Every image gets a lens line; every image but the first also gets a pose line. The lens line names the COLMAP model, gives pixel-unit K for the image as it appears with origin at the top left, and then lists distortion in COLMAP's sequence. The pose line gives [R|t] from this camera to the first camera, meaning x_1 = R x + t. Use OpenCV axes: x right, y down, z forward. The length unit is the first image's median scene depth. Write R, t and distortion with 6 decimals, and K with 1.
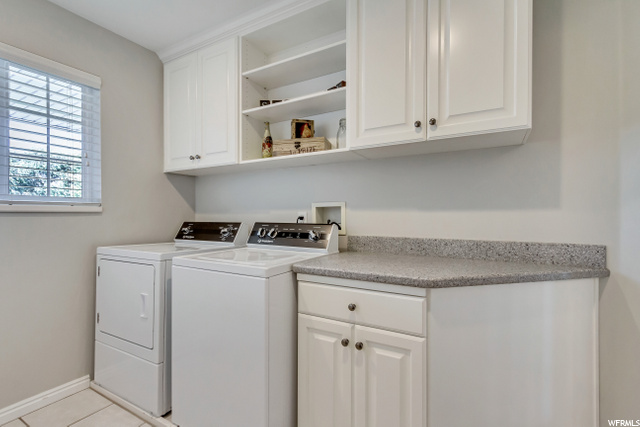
lens RADIAL K [[293.7, 0, 319.7], [0, 293.7, 216.3], [0, 0, 1]] dist [0.002591, -0.000108]
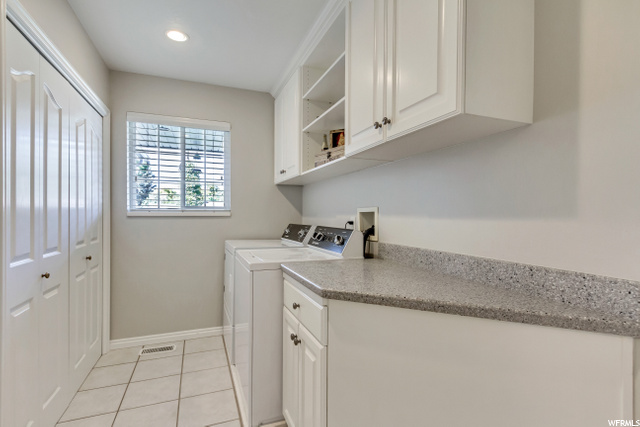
lens RADIAL K [[309.7, 0, 319.0], [0, 309.7, 216.3], [0, 0, 1]] dist [0.003232, -0.001309]
pose [[0.779543, 0.005128, -0.626327, 0.582073], [-0.005265, 0.999985, 0.001634, -0.019634], [0.626326, 0.002024, 0.779558, 0.091287]]
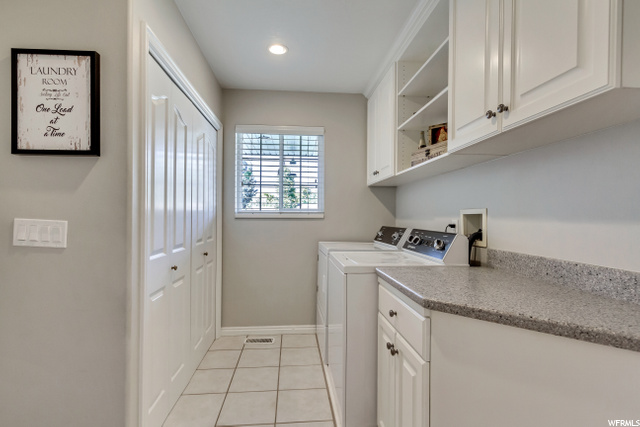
lens RADIAL K [[309.7, 0, 319.0], [0, 309.7, 216.3], [0, 0, 1]] dist [0.003232, -0.001309]
pose [[0.569895, 0.002977, -0.821712, 0.554878], [-0.009339, 0.999952, -0.002854, -0.019720], [0.821664, 0.009300, 0.569896, 0.097024]]
